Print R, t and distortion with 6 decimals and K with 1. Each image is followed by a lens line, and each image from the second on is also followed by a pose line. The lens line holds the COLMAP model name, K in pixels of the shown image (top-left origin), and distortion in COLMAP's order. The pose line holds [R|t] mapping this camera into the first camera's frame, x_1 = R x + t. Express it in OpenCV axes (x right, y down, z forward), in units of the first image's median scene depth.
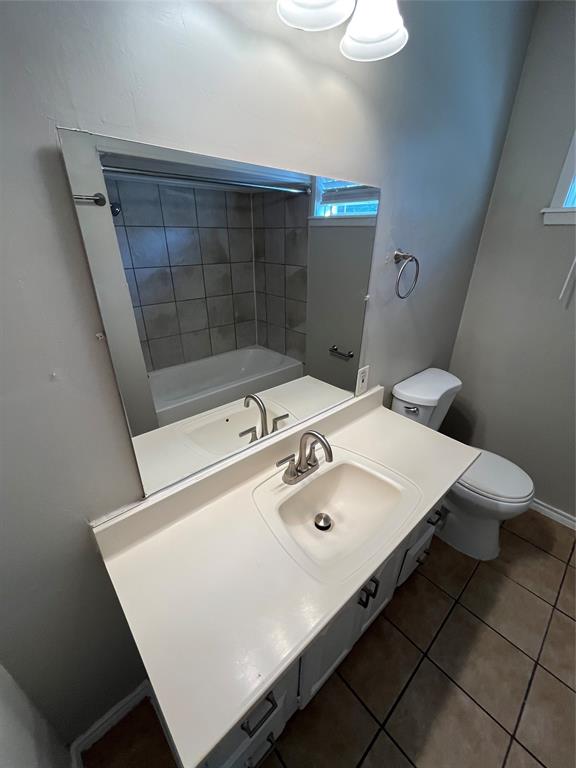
lens RADIAL K [[310.6, 0, 290.3], [0, 310.6, 385.2], [0, 0, 1]] dist [-0.002628, 0.000956]
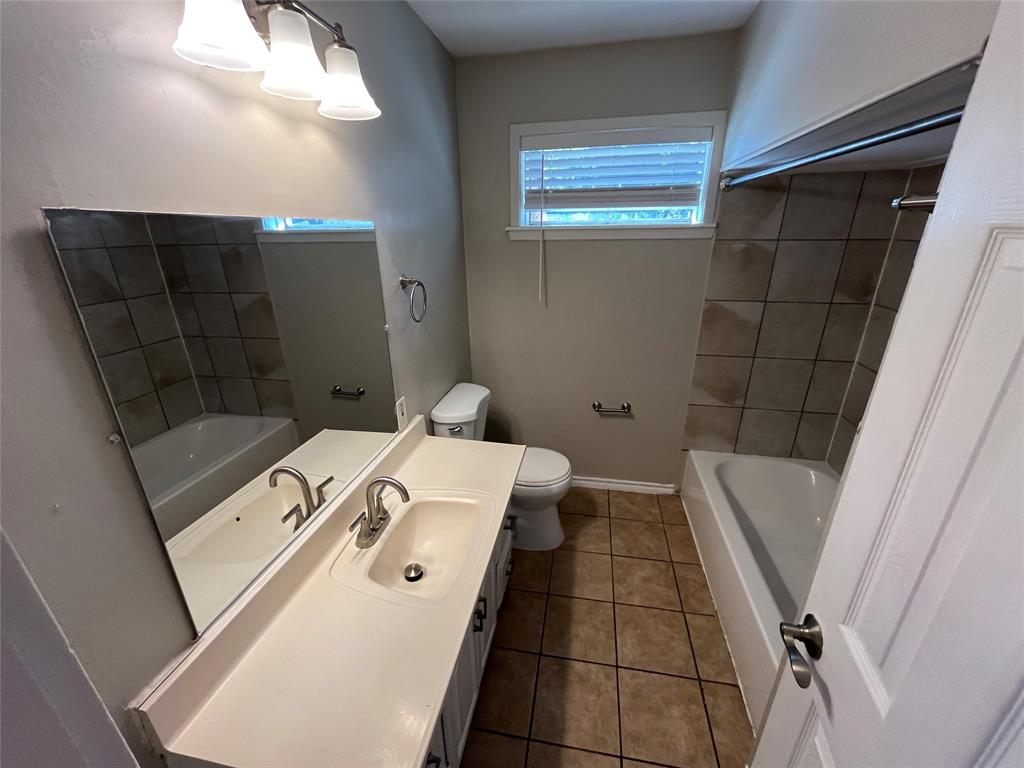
lens RADIAL K [[414.1, 0, 512.4], [0, 414.1, 386.6], [0, 0, 1]] dist [-0.002628, 0.000956]
pose [[0.794098, -0.236878, 0.559729, -0.164071], [0.285611, 0.958346, 0.000370, 0.000728], [-0.536502, 0.159571, 0.828675, -0.187399]]
